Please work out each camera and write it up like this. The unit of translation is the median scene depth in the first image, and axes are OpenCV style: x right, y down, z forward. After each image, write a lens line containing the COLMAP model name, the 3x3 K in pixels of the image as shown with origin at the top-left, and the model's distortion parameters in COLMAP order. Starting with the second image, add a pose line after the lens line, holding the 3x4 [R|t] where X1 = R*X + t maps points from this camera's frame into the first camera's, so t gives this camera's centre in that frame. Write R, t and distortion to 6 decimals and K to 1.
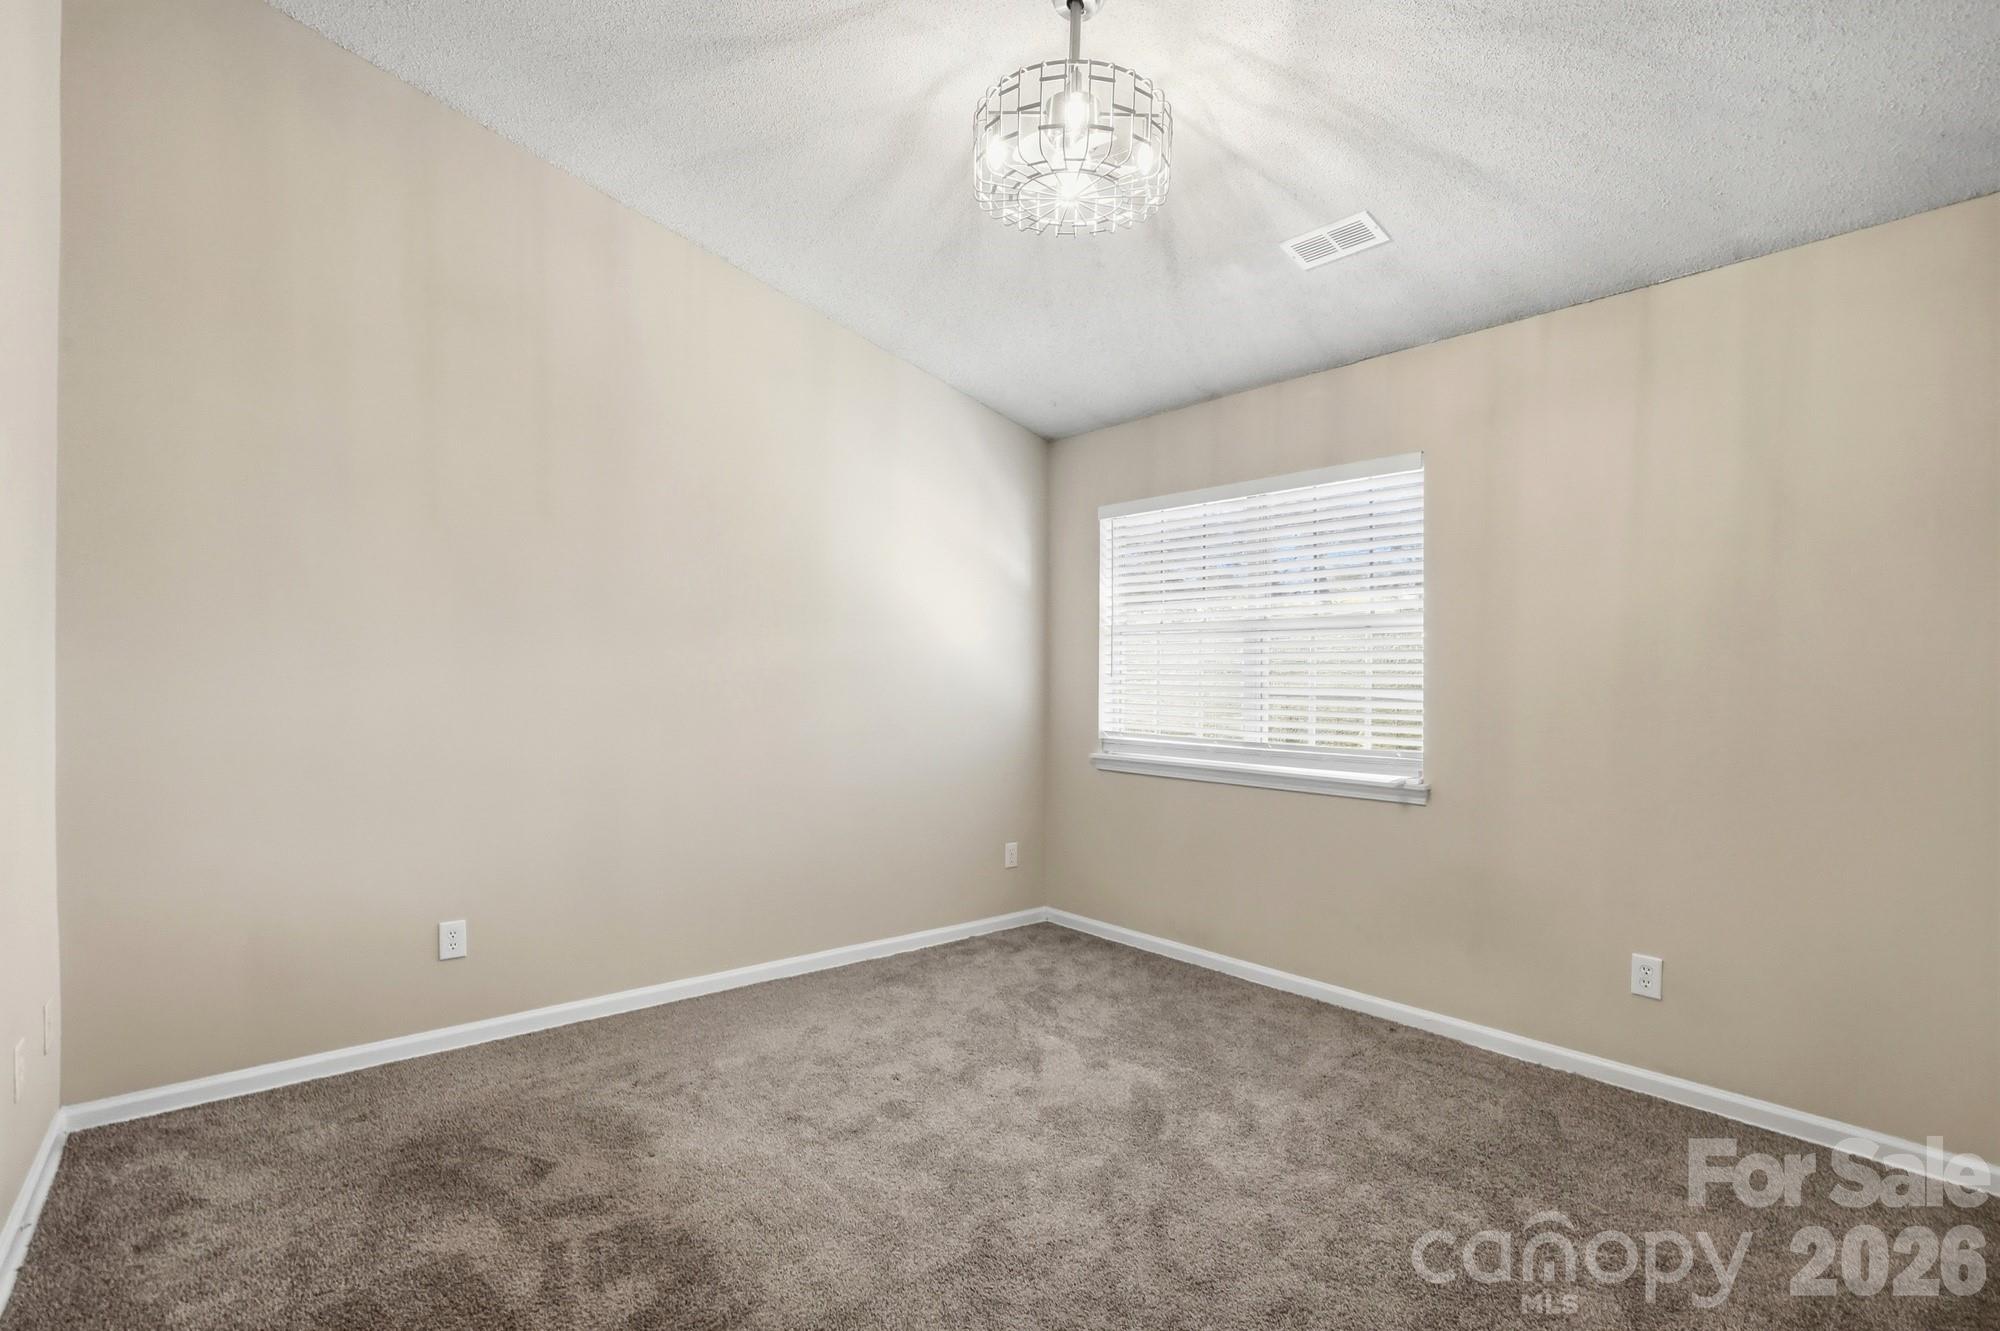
lens RADIAL K [[949.8, 0, 1003.7], [0, 949.8, 656.6], [0, 0, 1]] dist [-0.062942, 0.025506]
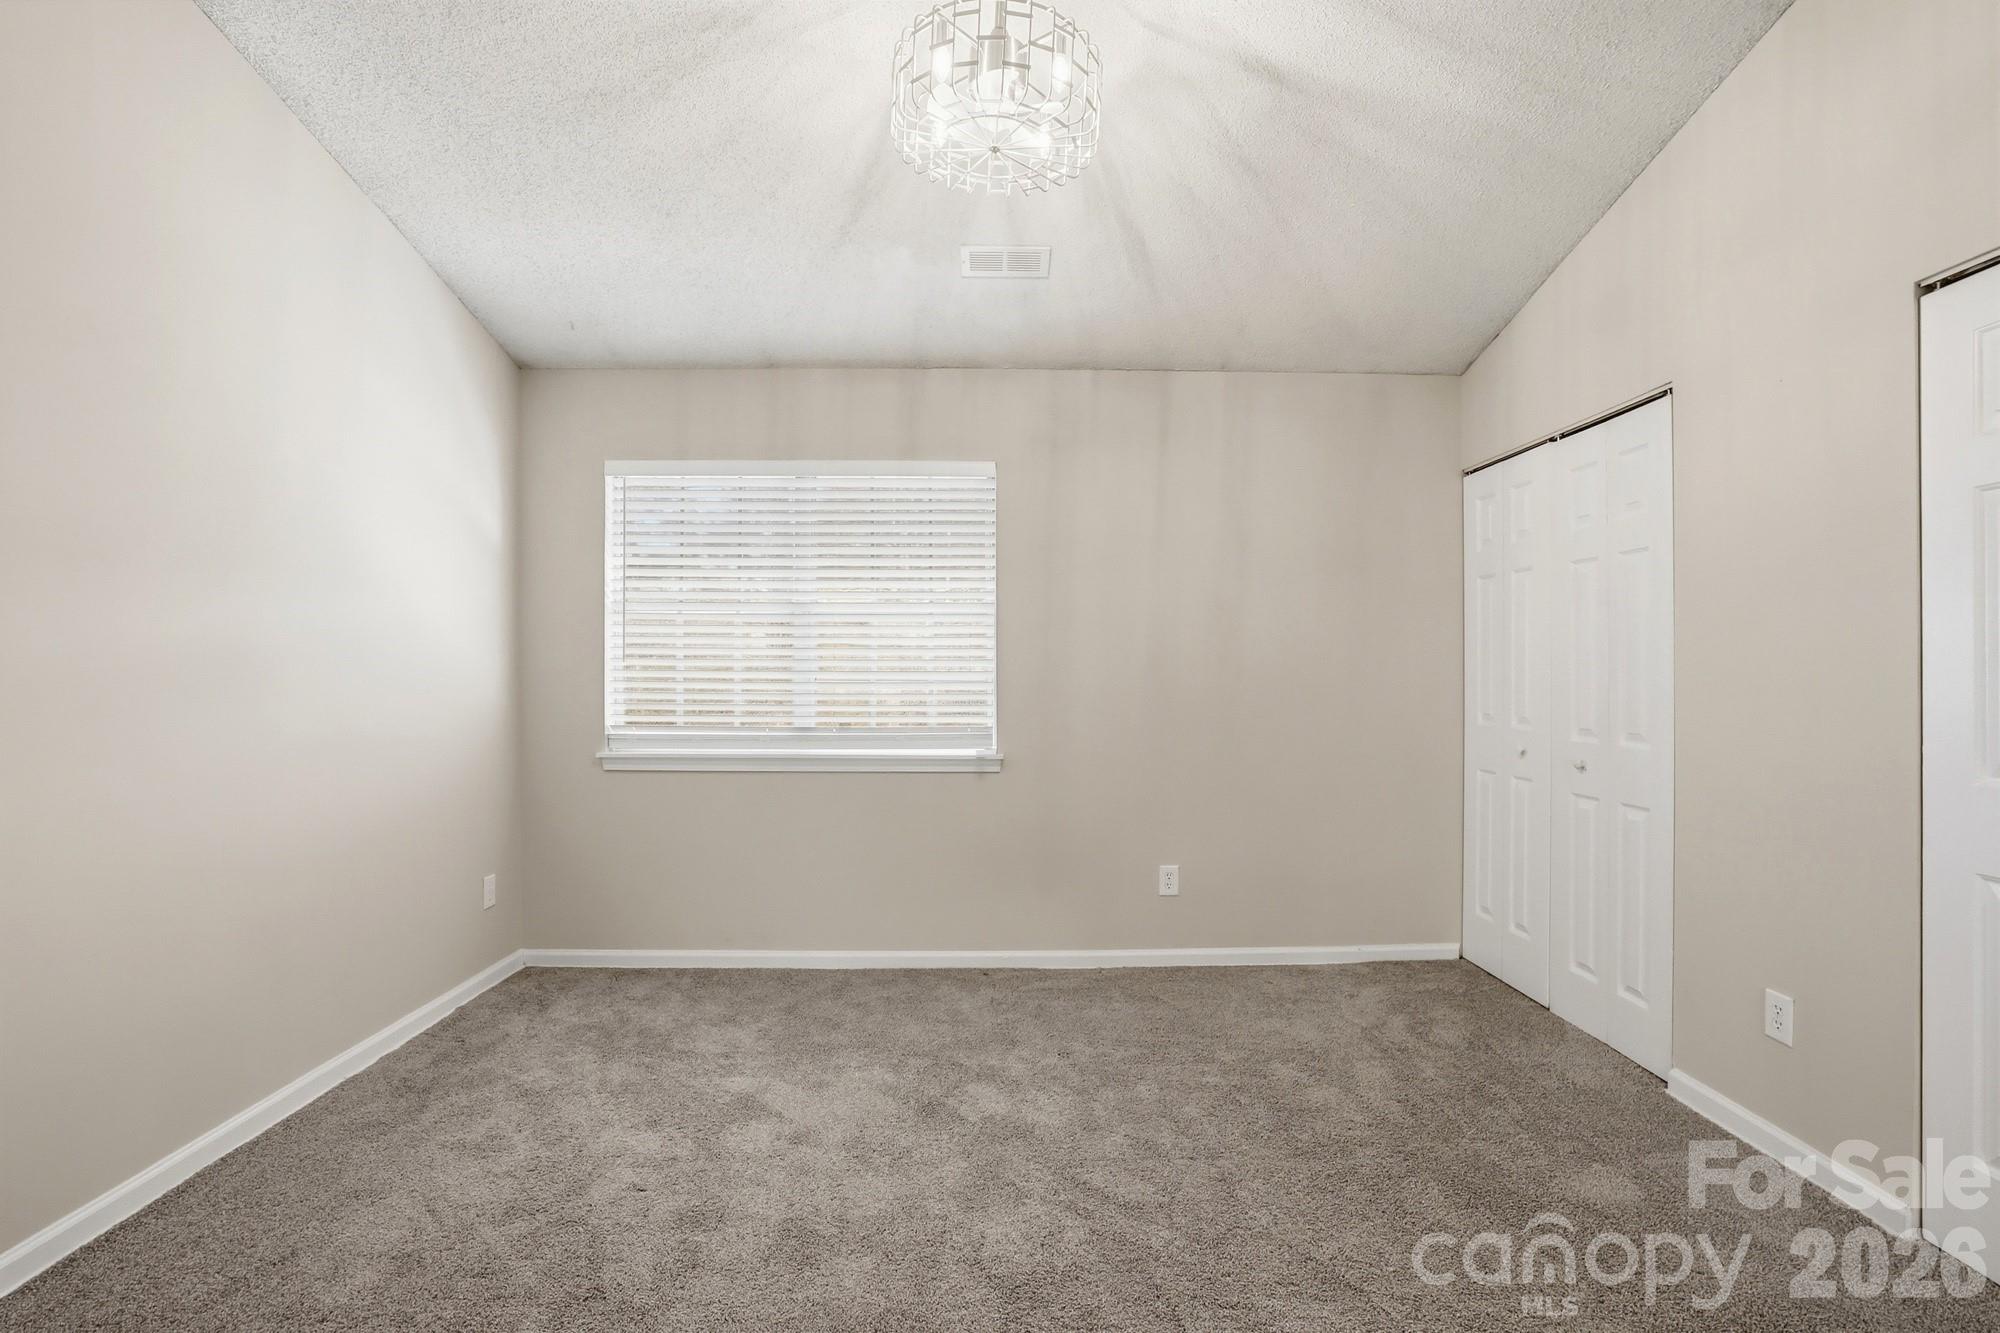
lens RADIAL K [[949.8, 0, 1003.7], [0, 949.8, 657.6], [0, 0, 1]] dist [-0.062942, 0.025506]
pose [[0.622191, 0.006445, 0.782839, -0.428216], [-0.012685, 0.999918, 0.001849, 0.015410], [-0.782763, -0.011081, 0.622222, 0.260582]]
